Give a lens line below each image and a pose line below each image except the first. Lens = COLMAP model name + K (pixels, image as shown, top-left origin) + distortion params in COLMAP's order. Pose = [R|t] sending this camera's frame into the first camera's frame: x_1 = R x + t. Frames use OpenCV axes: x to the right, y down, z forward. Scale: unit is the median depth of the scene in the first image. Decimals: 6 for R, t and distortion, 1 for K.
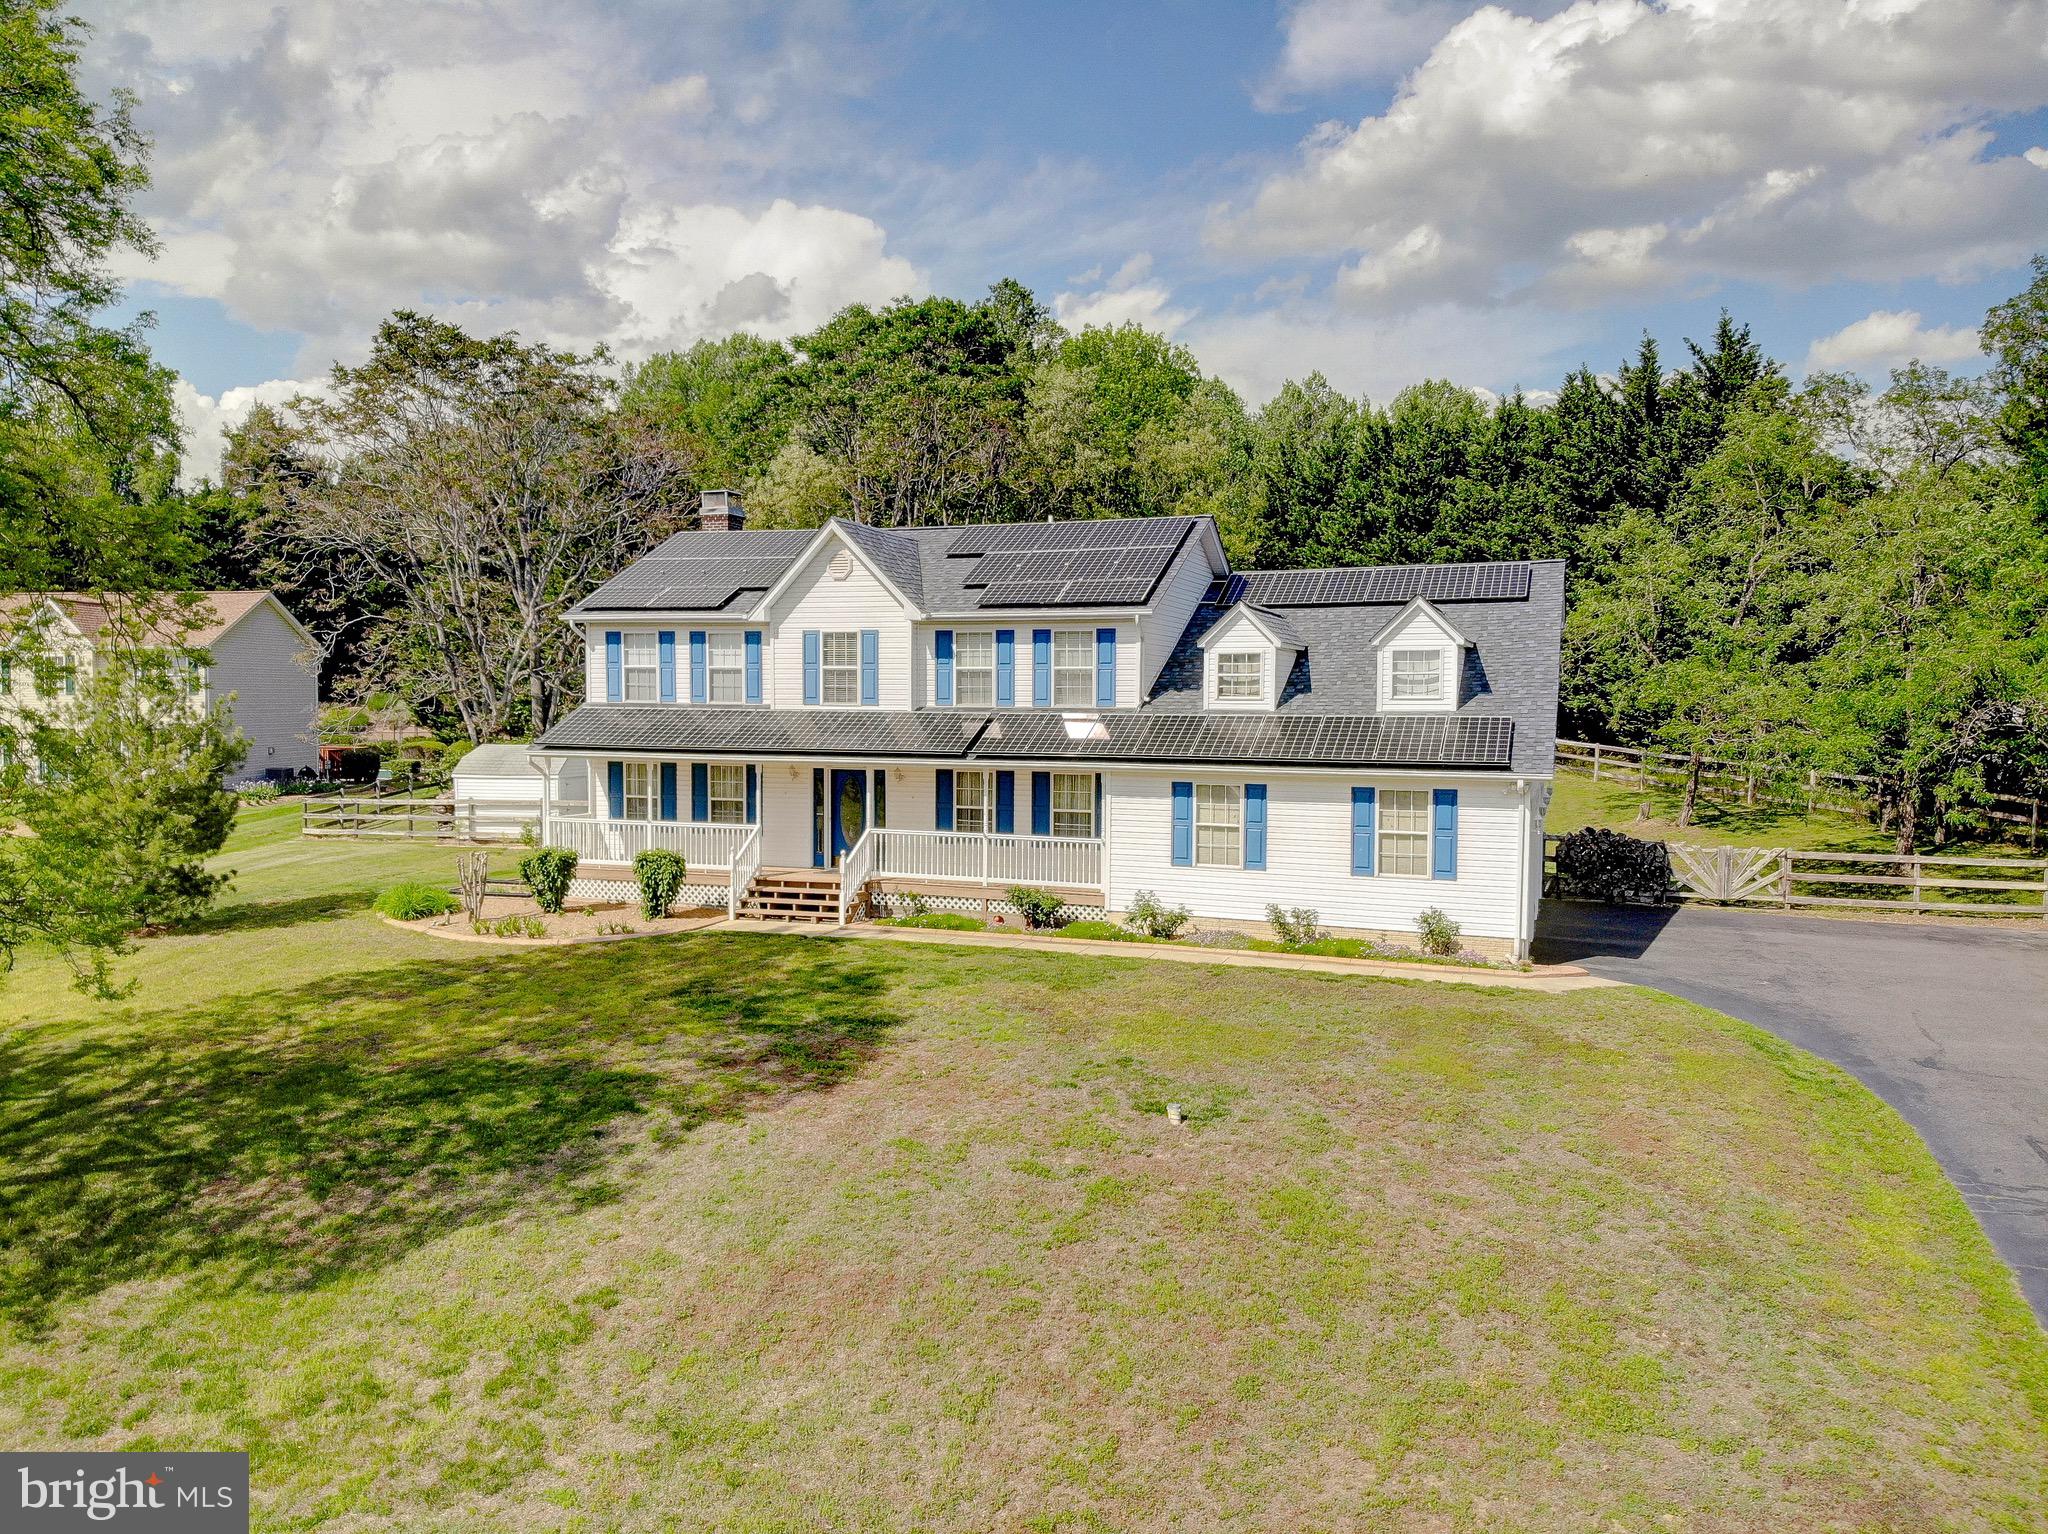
lens RADIAL K [[1496.0, 0, 1013.9], [0, 1496.0, 758.4], [0, 0, 1]] dist [0.074118, -0.187569]
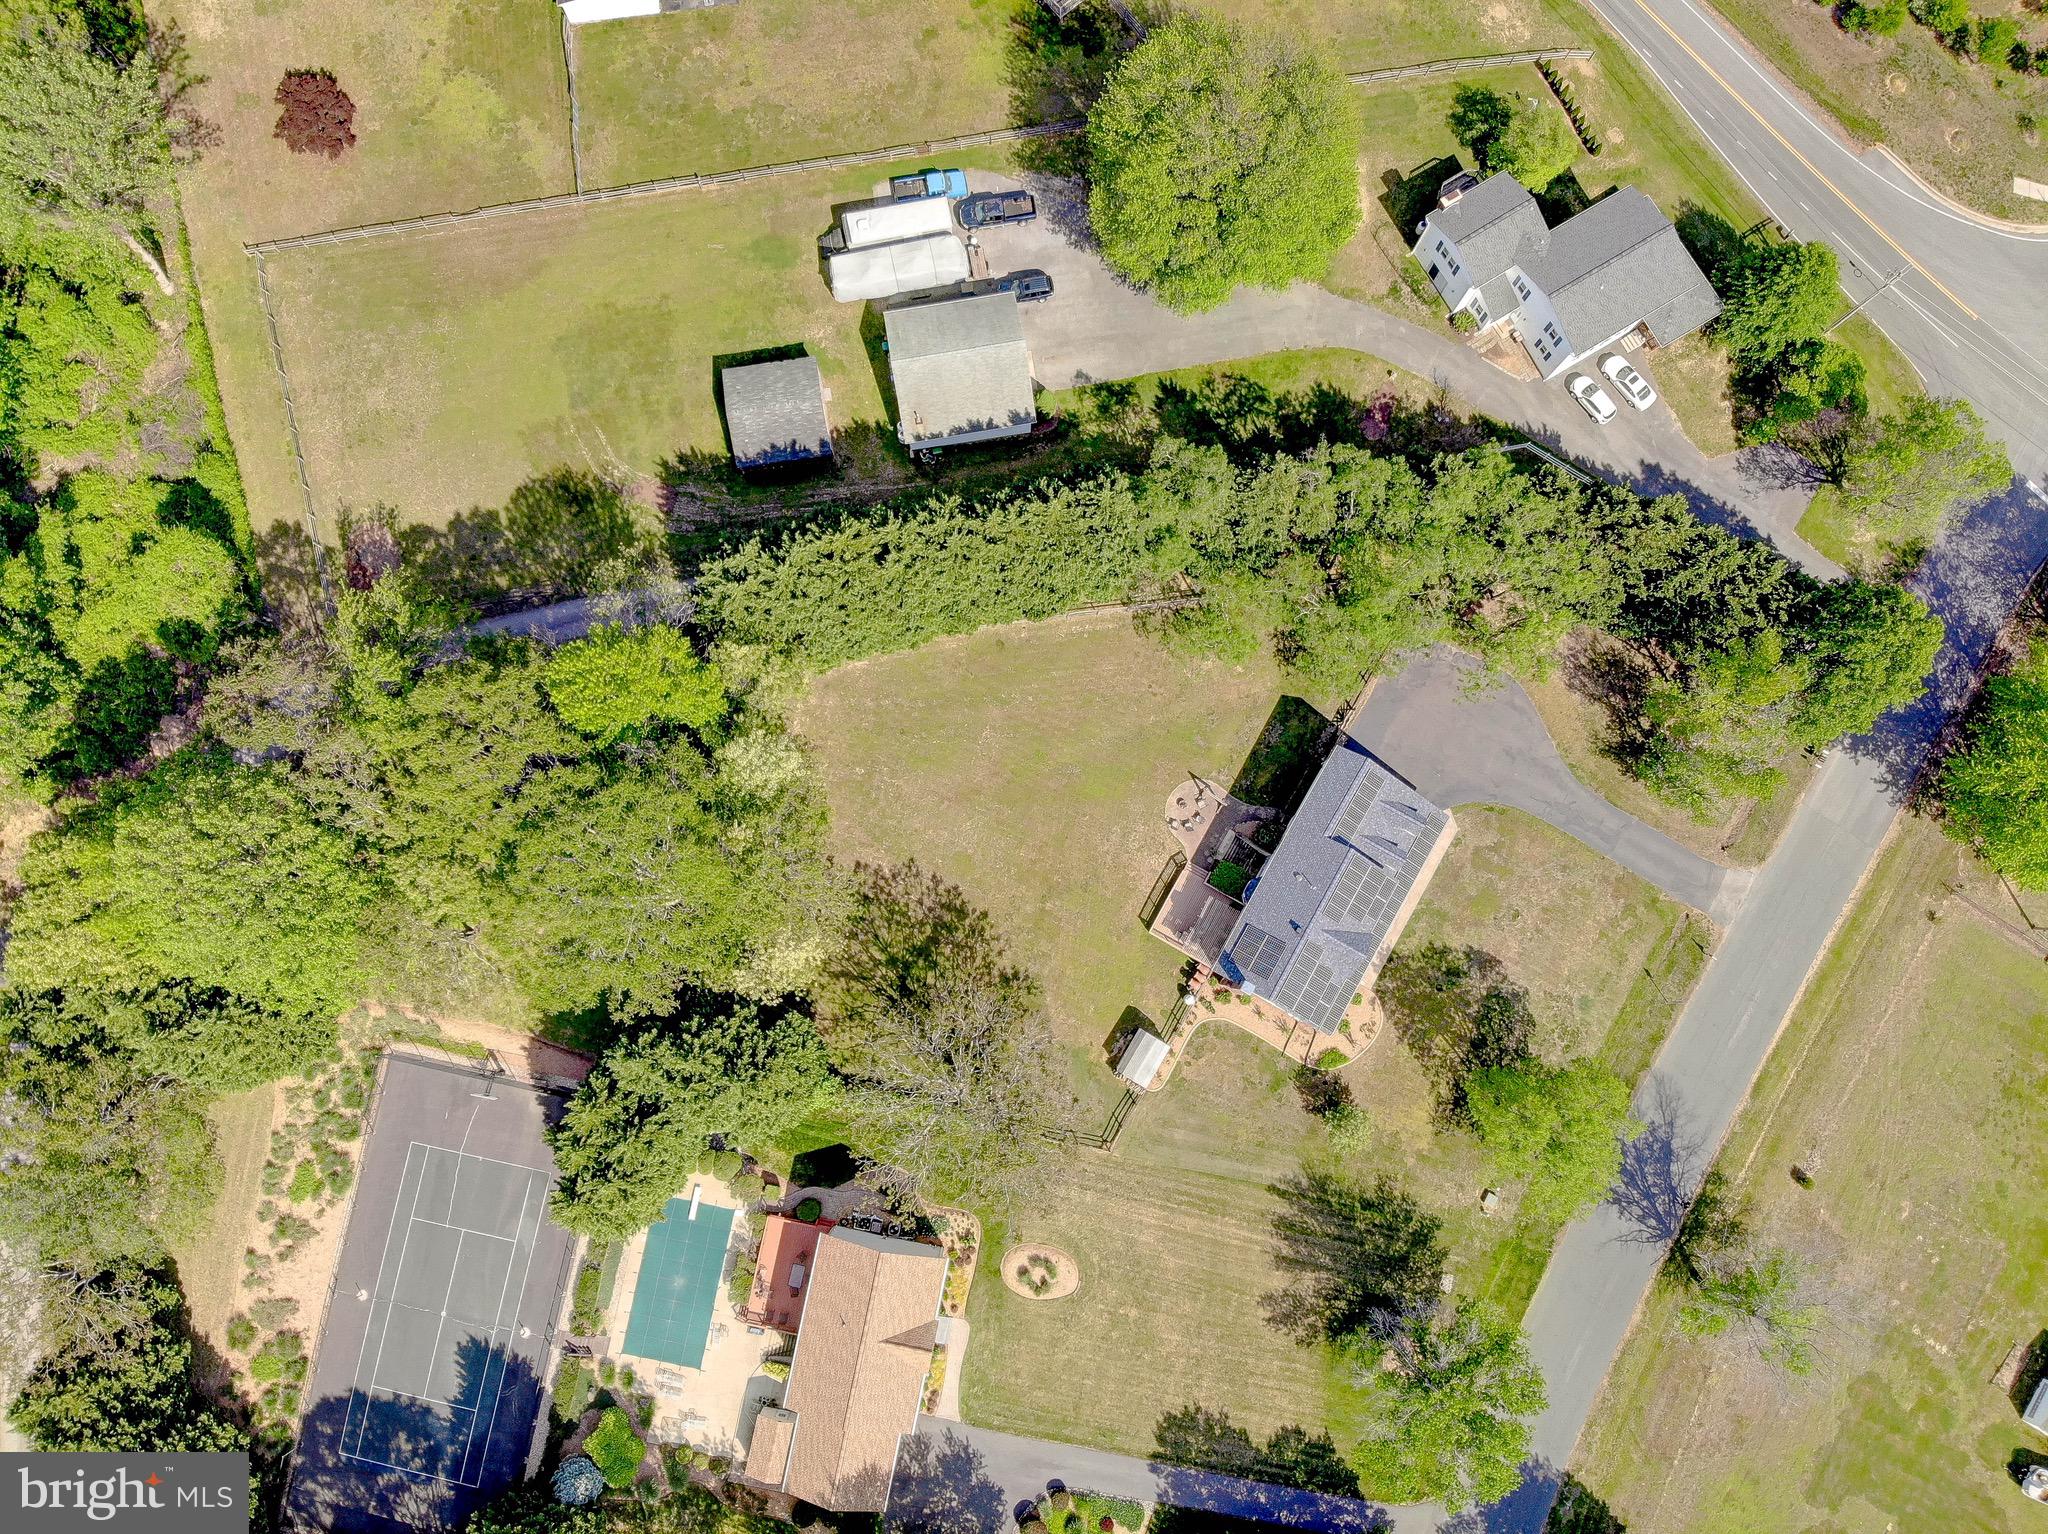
lens RADIAL K [[1496.0, 0, 1005.0], [0, 1496.0, 770.1], [0, 0, 1]] dist [0.074118, -0.187569]
pose [[0.162227, -0.979527, 0.119202, -0.274377], [0.046129, 0.128199, 0.990675, -4.208157], [-0.985675, -0.155216, 0.065982, 1.802561]]
